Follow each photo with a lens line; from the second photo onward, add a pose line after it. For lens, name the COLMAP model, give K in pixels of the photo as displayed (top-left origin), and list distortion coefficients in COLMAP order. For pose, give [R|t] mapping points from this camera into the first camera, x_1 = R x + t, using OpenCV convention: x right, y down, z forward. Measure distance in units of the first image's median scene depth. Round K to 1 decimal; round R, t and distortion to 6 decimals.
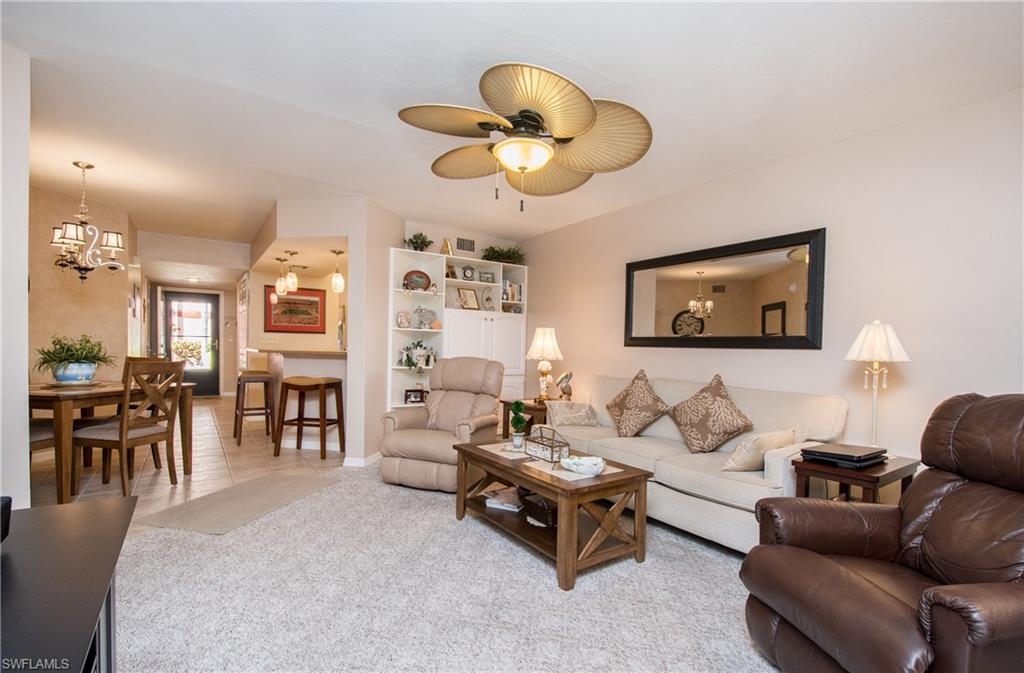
lens RADIAL K [[457.4, 0, 516.2], [0, 457.4, 353.7], [0, 0, 1]] dist [0.002435, -0.007435]
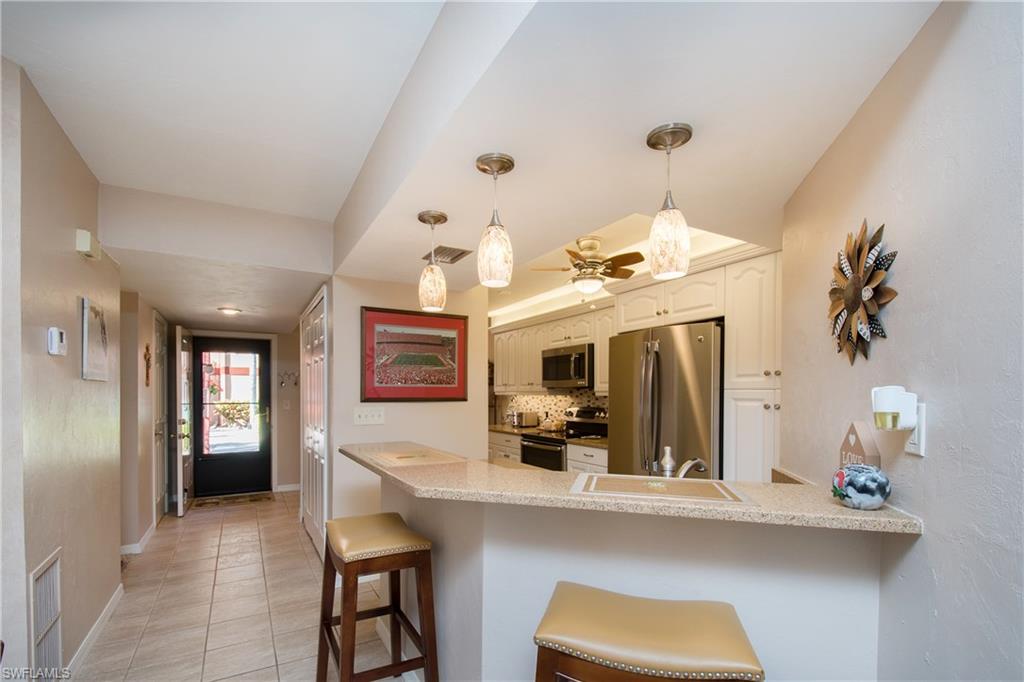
lens RADIAL K [[457.4, 0, 514.1], [0, 457.4, 394.9], [0, 0, 1]] dist [0.002435, -0.007435]
pose [[0.996406, -0.018658, -0.082627, -0.572261], [0.017133, 0.999670, -0.019137, -0.071040], [0.082956, 0.017653, 0.996397, 0.868339]]
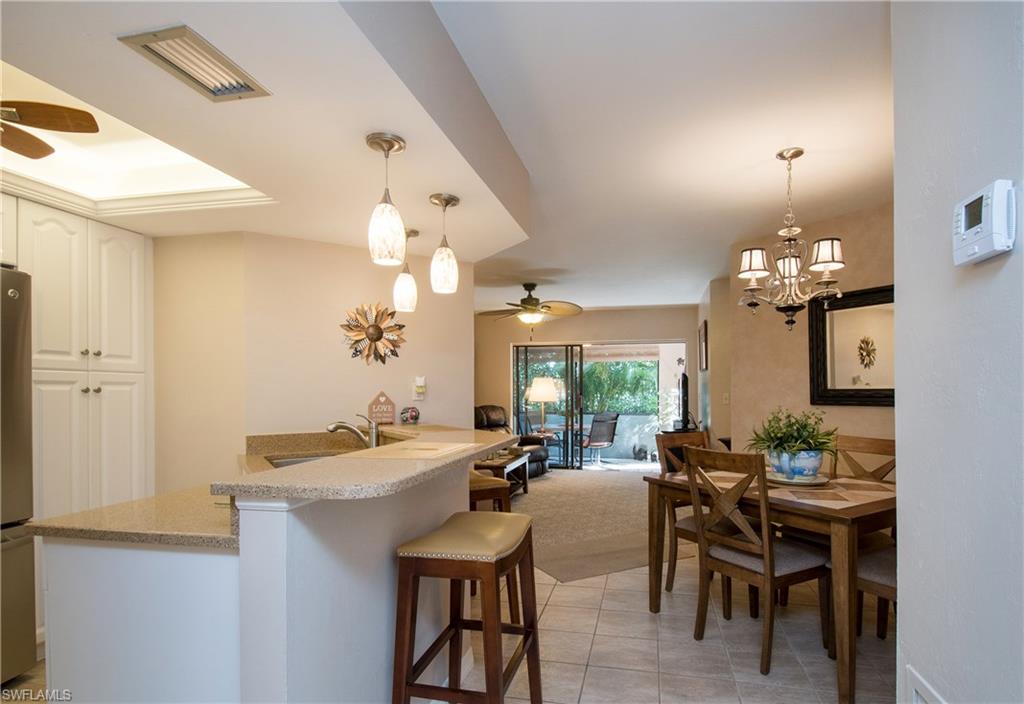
lens RADIAL K [[551.5, 0, 569.0], [0, 551.5, 392.7], [0, 0, 1]] dist [0.019447, -0.011193]
pose [[-0.715878, -0.025045, 0.697776, -1.192001], [-0.000941, 0.999390, 0.034906, -0.082678], [-0.698225, 0.024332, -0.715465, 1.638063]]
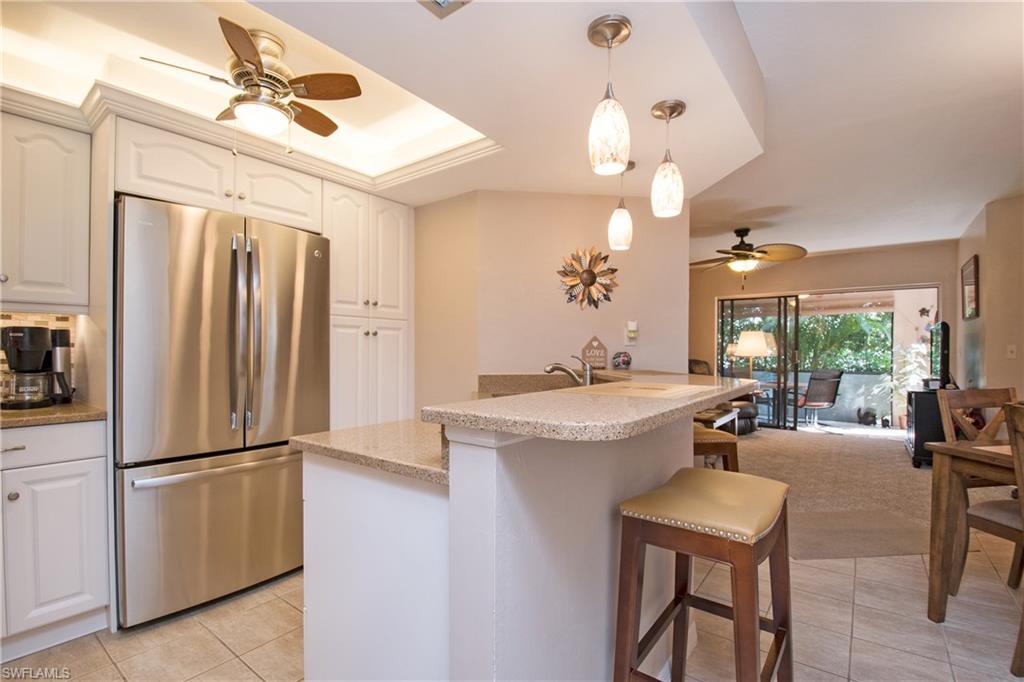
lens RADIAL K [[485.3, 0, 512.7], [0, 485.3, 354.1], [0, 0, 1]] dist [-0.012456, -0.012300]
pose [[-0.312820, -0.029123, 0.949366, -1.056589], [0.009168, 0.999391, 0.033678, -0.051635], [-0.949768, 0.019239, -0.312362, 1.582049]]
